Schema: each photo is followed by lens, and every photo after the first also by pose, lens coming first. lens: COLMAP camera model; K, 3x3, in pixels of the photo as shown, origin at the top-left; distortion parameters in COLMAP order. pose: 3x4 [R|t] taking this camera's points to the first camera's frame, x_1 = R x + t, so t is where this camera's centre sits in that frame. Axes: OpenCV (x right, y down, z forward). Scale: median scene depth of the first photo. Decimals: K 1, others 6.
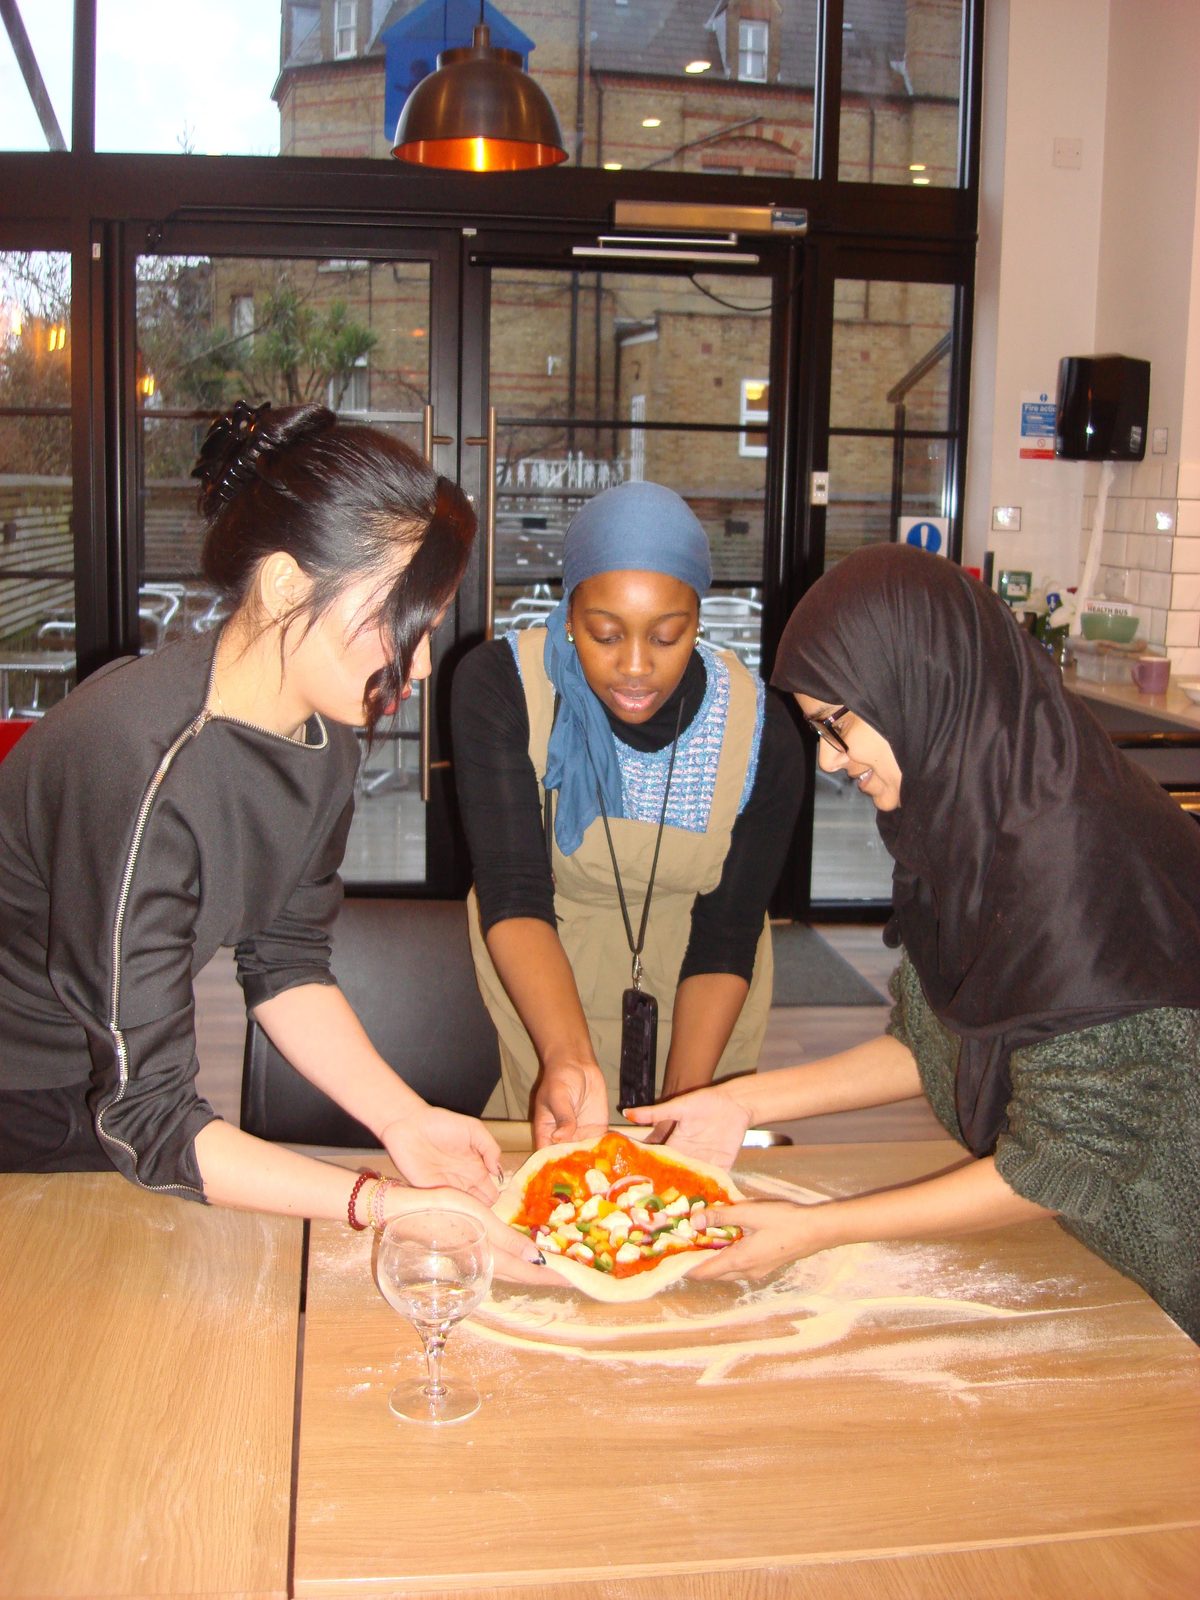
lens RADIAL K [[1775.8, 0, 600.0], [0, 1775.8, 800.0], [0, 0, 1]] dist [-0.121572, -0.016313]
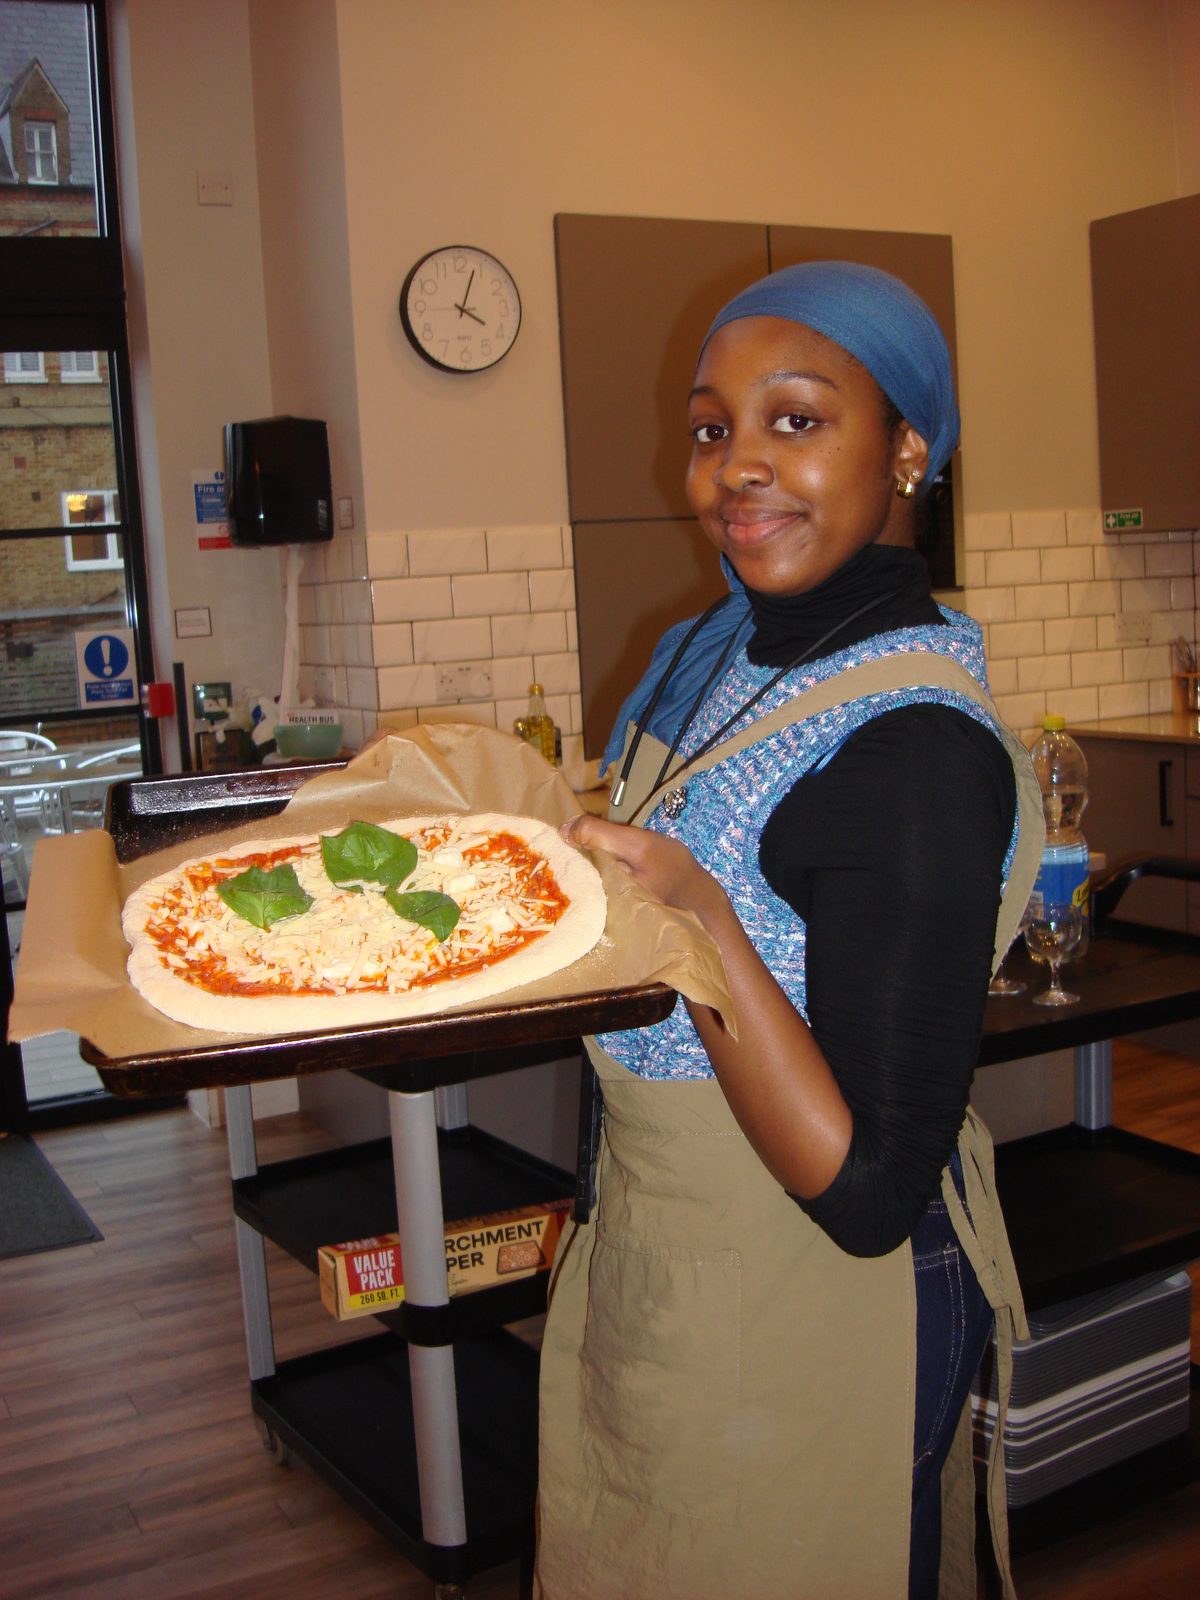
lens RADIAL K [[1775.8, 0, 600.0], [0, 1775.8, 800.0], [0, 0, 1]] dist [-0.121572, -0.016313]
pose [[0.936047, -0.118602, 0.331283, 0.124549], [0.136577, 0.990131, -0.031426, -0.022727], [-0.324287, 0.074662, 0.943008, 0.149522]]
